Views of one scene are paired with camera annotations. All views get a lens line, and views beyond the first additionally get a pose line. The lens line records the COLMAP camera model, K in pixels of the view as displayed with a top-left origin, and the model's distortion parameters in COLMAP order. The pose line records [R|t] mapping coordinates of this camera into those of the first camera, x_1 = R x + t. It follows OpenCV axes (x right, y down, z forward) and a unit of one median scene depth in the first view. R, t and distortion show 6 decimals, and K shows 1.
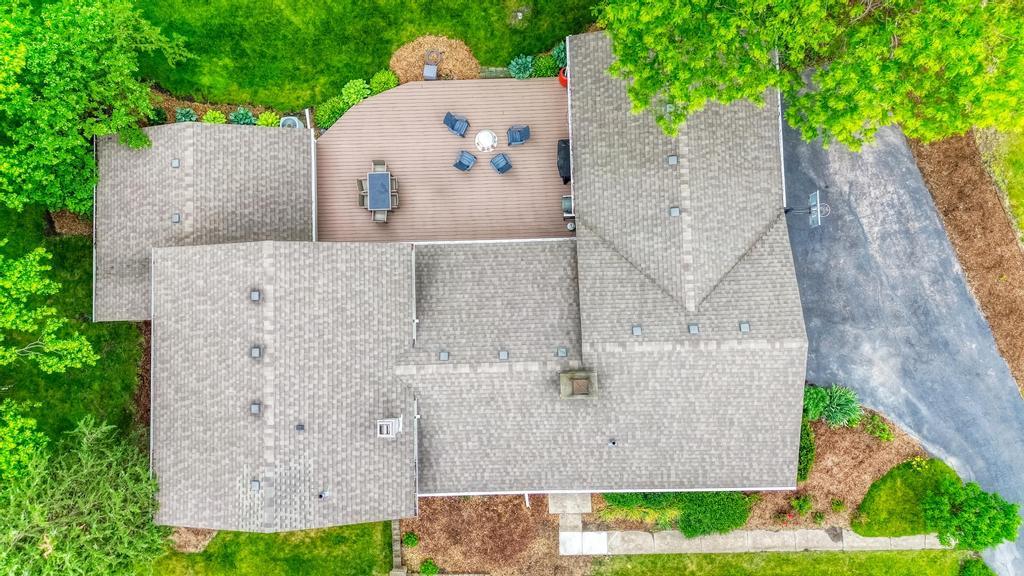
lens RADIAL K [[717.7, 0, 515.2], [0, 717.7, 289.8], [0, 0, 1]] dist [0.027343, -0.010888]
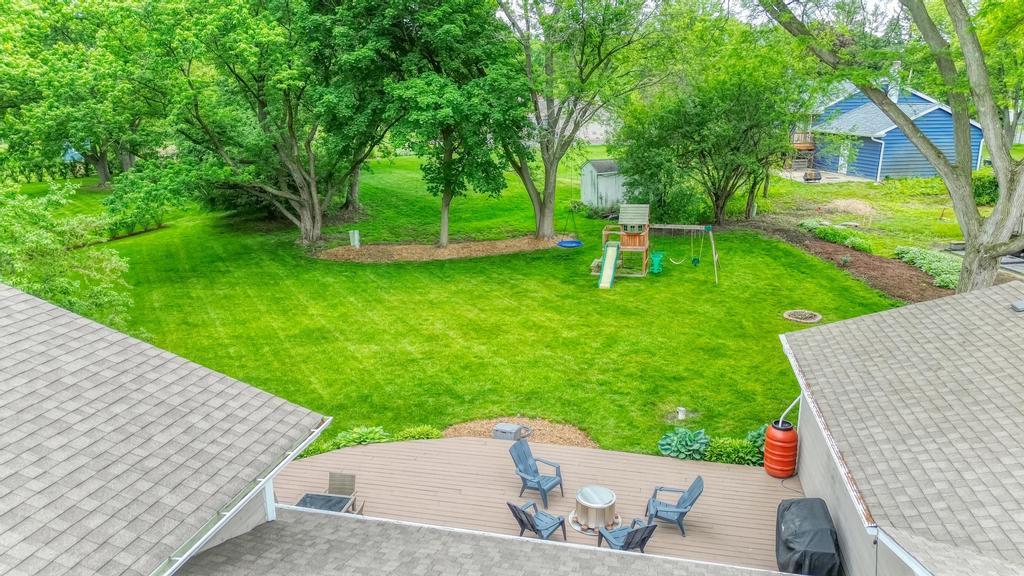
lens RADIAL K [[717.7, 0, 511.6], [0, 717.7, 291.7], [0, 0, 1]] dist [0.027343, -0.010888]
pose [[0.970834, 0.074728, -0.227807, -0.000772], [-0.239746, 0.308832, -0.920405, 0.161995], [0.001574, 0.948176, 0.317740, 0.753870]]
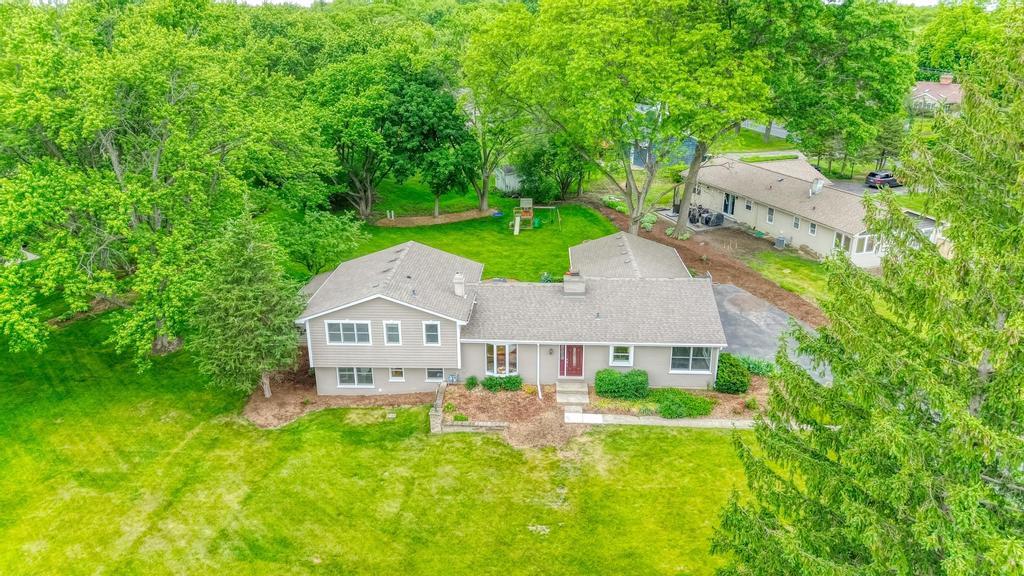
lens RADIAL K [[717.7, 0, 511.3], [0, 717.7, 288.2], [0, 0, 1]] dist [0.027343, -0.010888]
pose [[0.997322, 0.032230, -0.065651, 0.043776], [-0.073061, 0.398428, -0.914285, 1.429241], [-0.003310, 0.916633, 0.399716, 0.289546]]
